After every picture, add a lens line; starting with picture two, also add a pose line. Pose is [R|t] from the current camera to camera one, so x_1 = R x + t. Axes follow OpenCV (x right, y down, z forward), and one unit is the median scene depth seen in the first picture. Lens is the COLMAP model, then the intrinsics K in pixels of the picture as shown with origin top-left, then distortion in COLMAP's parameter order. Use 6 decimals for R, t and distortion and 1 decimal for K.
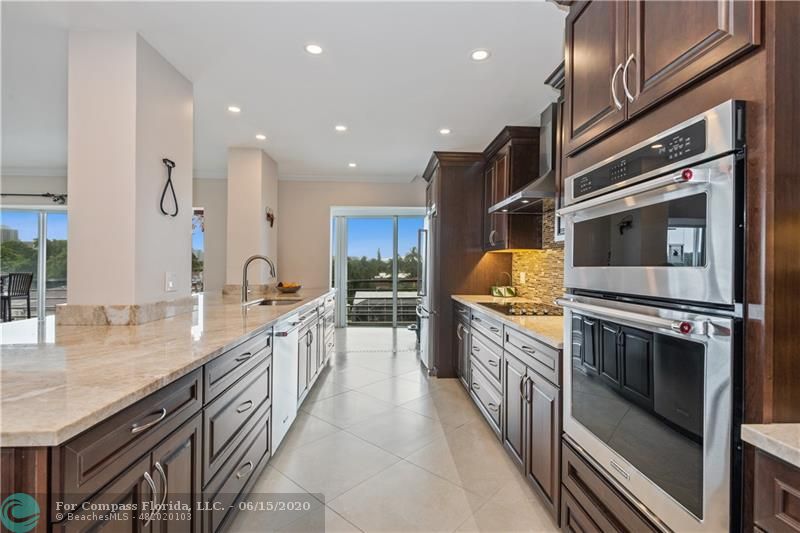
lens RADIAL K [[378.2, 0, 403.8], [0, 378.2, 264.6], [0, 0, 1]] dist [-0.003093, -0.001297]
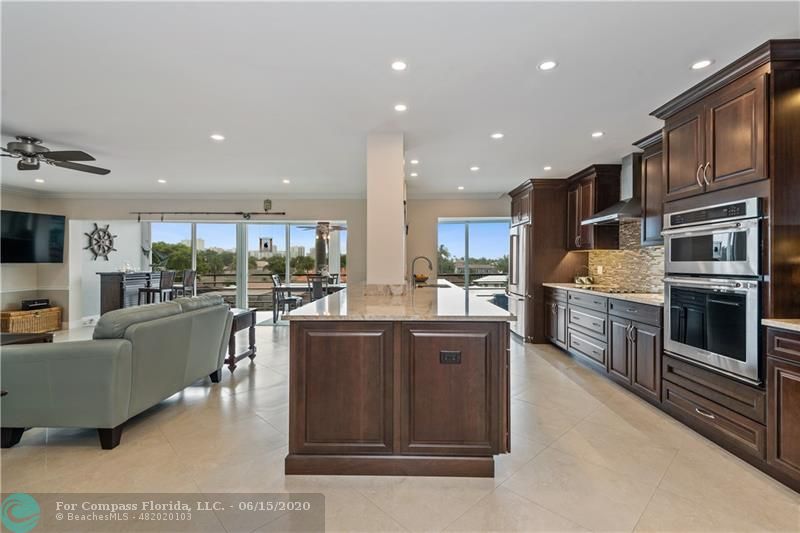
lens RADIAL K [[365.8, 0, 396.1], [0, 365.8, 260.2], [0, 0, 1]] dist [0.016087, -0.007802]
pose [[0.996804, -0.006480, -0.079620, -0.495219], [0.006239, 0.999975, -0.003275, -0.002215], [0.079639, 0.002768, 0.996820, -0.608468]]
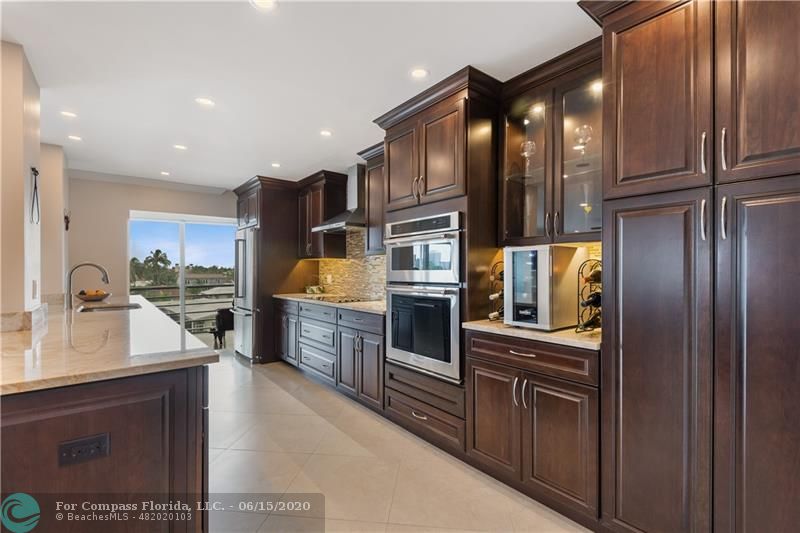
lens RADIAL K [[365.8, 0, 402.9], [0, 365.8, 272.7], [0, 0, 1]] dist [0.016087, -0.007802]
pose [[0.809302, -0.013345, 0.587241, -0.381626], [0.007817, 0.999898, 0.011949, -0.002721], [-0.587340, -0.005080, 0.809324, -0.346664]]
